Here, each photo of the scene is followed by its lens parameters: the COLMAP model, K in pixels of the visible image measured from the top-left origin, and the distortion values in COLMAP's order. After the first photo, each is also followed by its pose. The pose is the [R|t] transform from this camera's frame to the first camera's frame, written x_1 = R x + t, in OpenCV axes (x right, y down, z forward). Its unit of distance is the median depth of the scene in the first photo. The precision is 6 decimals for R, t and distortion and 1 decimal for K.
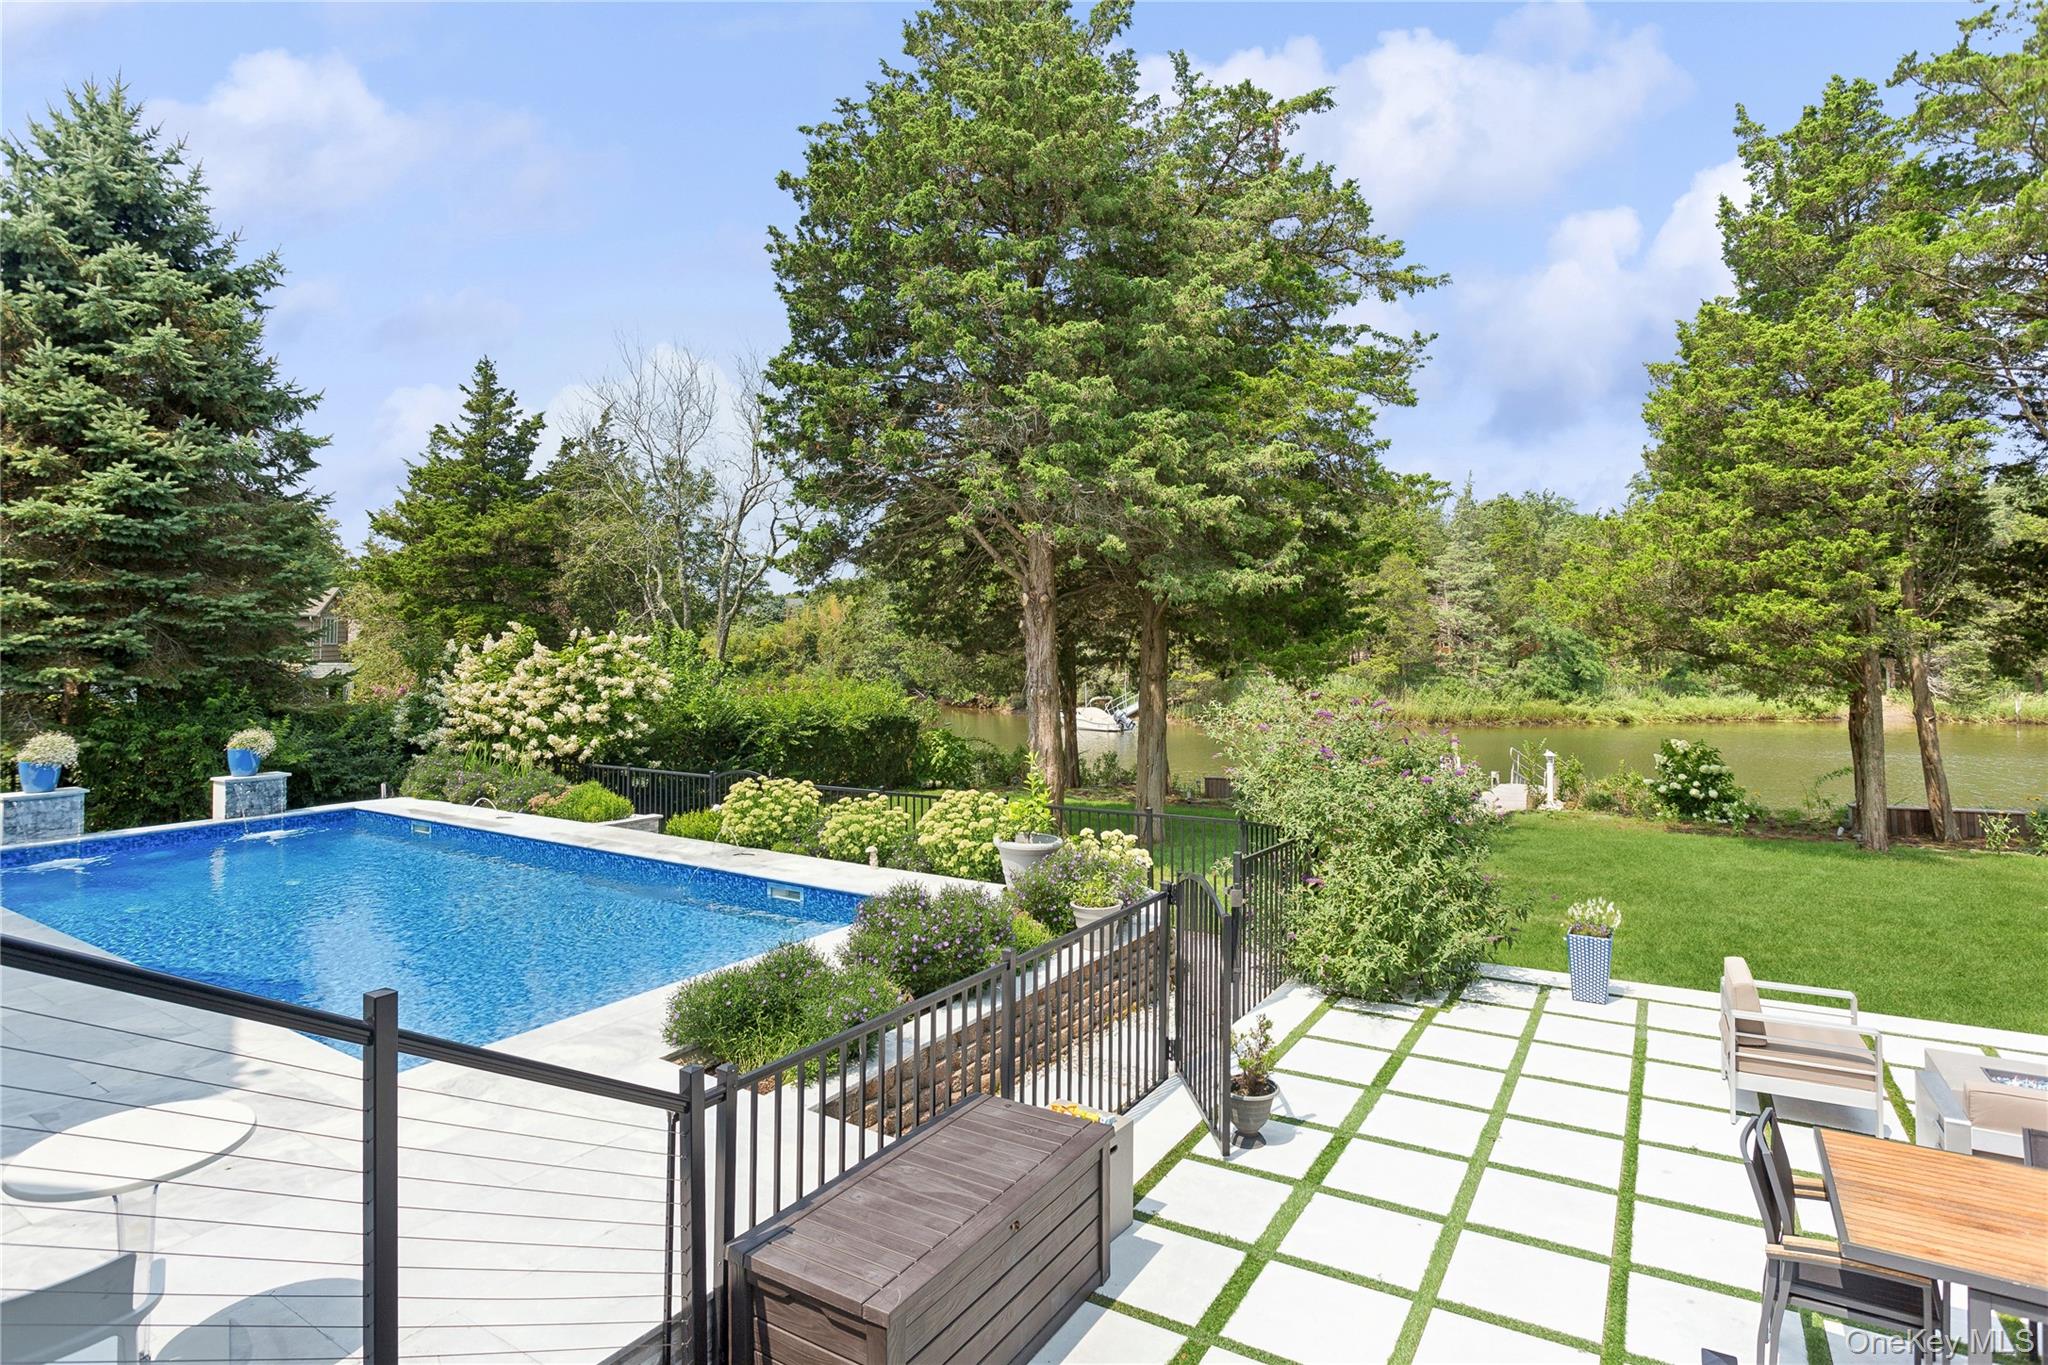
lens RADIAL K [[1100.6, 0, 1044.2], [0, 1100.6, 643.8], [0, 0, 1]] dist [-0.059713, 0.032443]
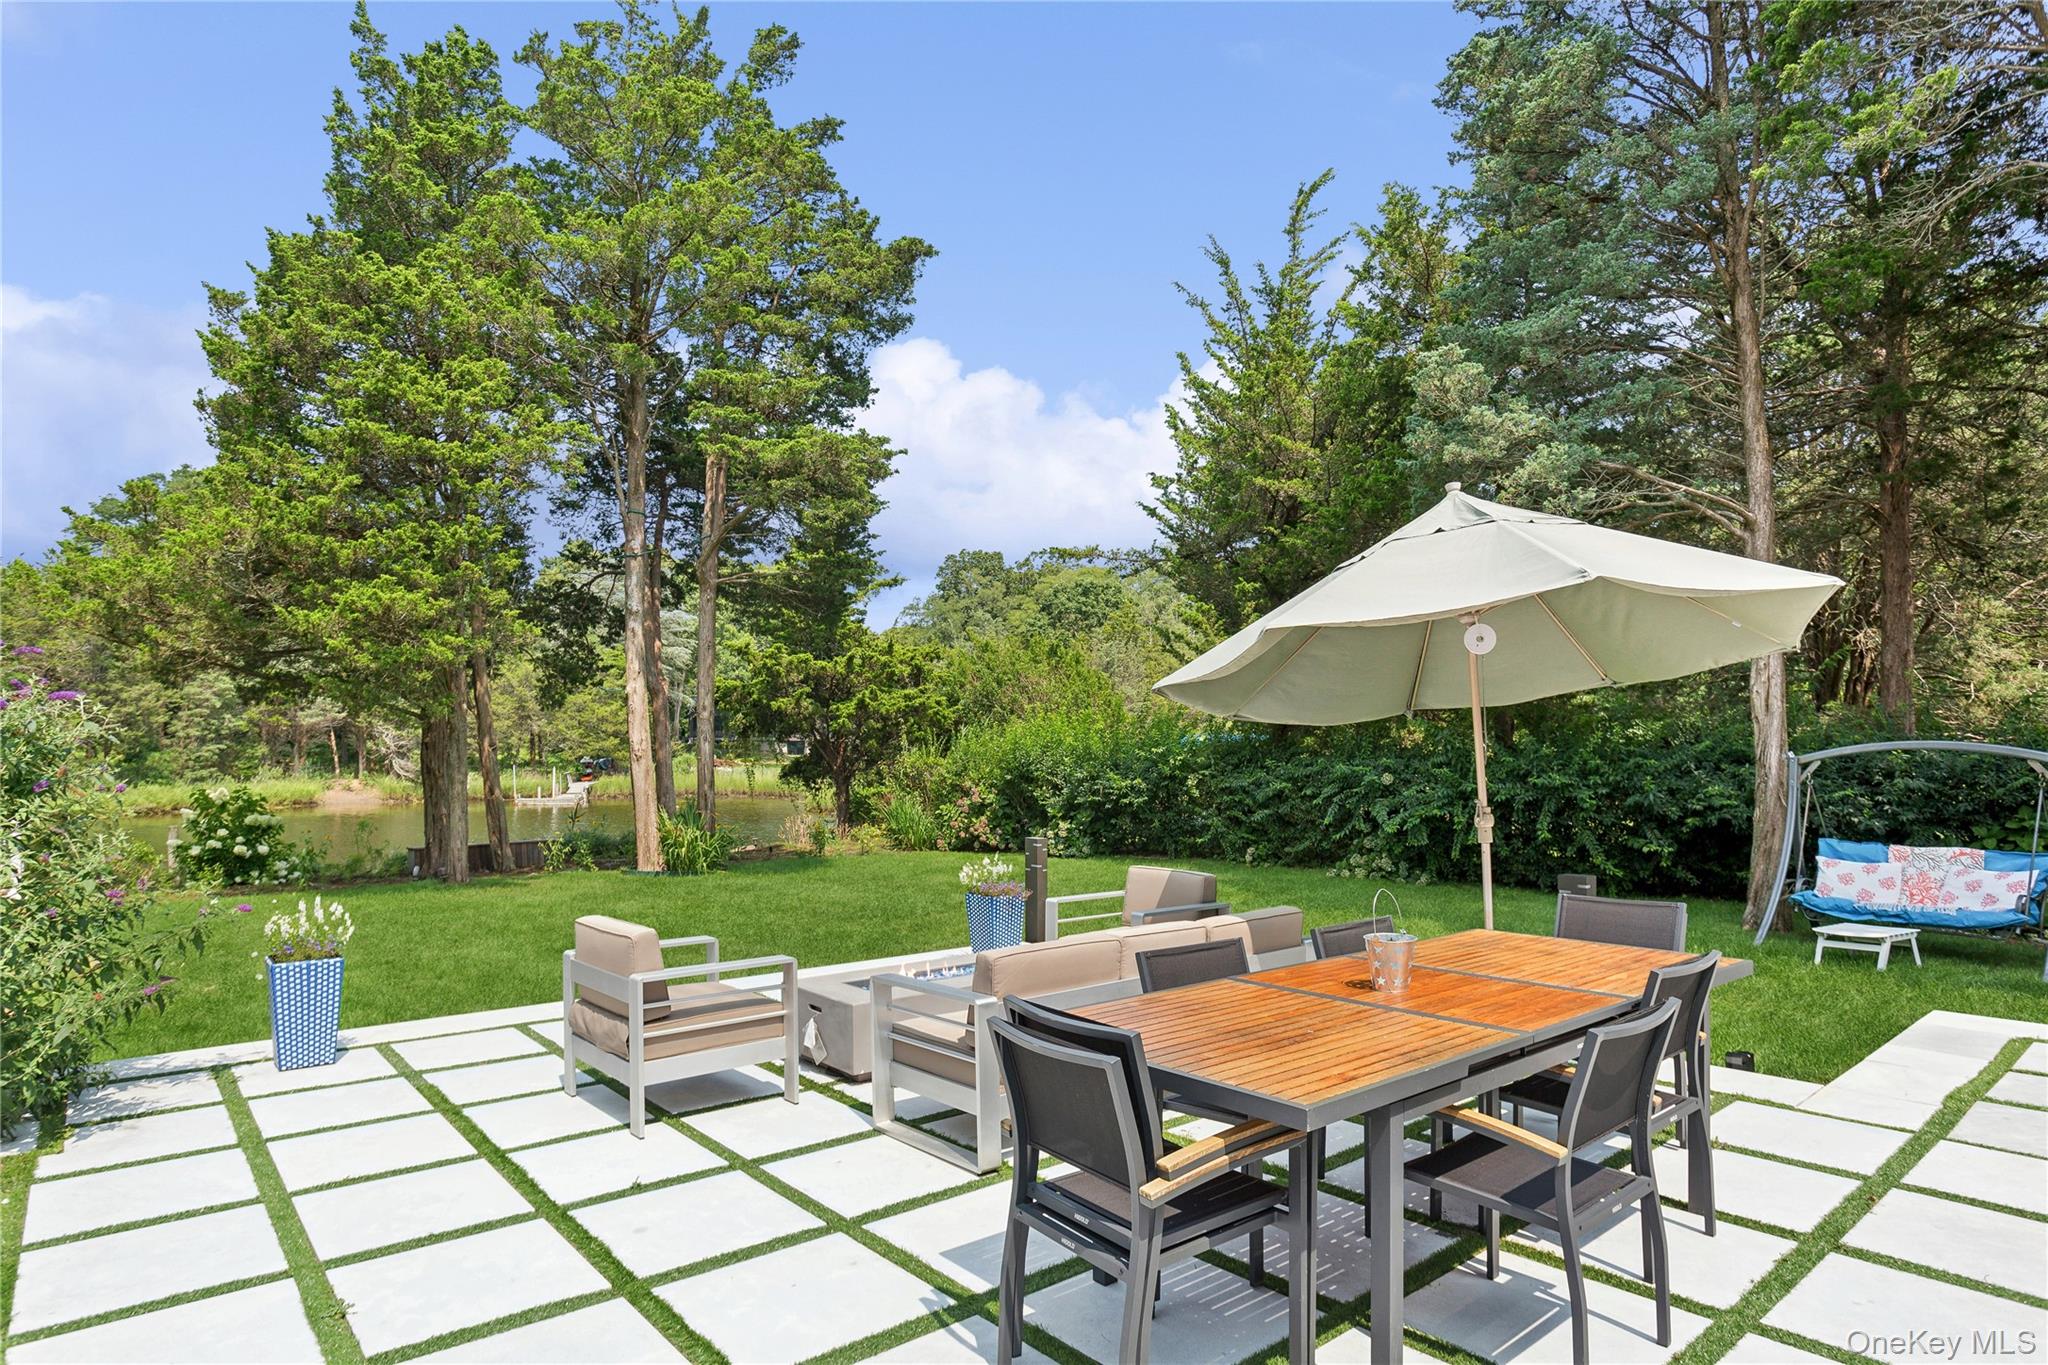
lens RADIAL K [[1156.5, 0, 1014.8], [0, 1156.5, 703.3], [0, 0, 1]] dist [-0.054876, 0.037379]
pose [[0.345698, 0.037687, 0.937589, 0.017215], [0.006568, 0.999071, -0.042580, 0.091776], [-0.938323, 0.020878, 0.345129, 0.234568]]
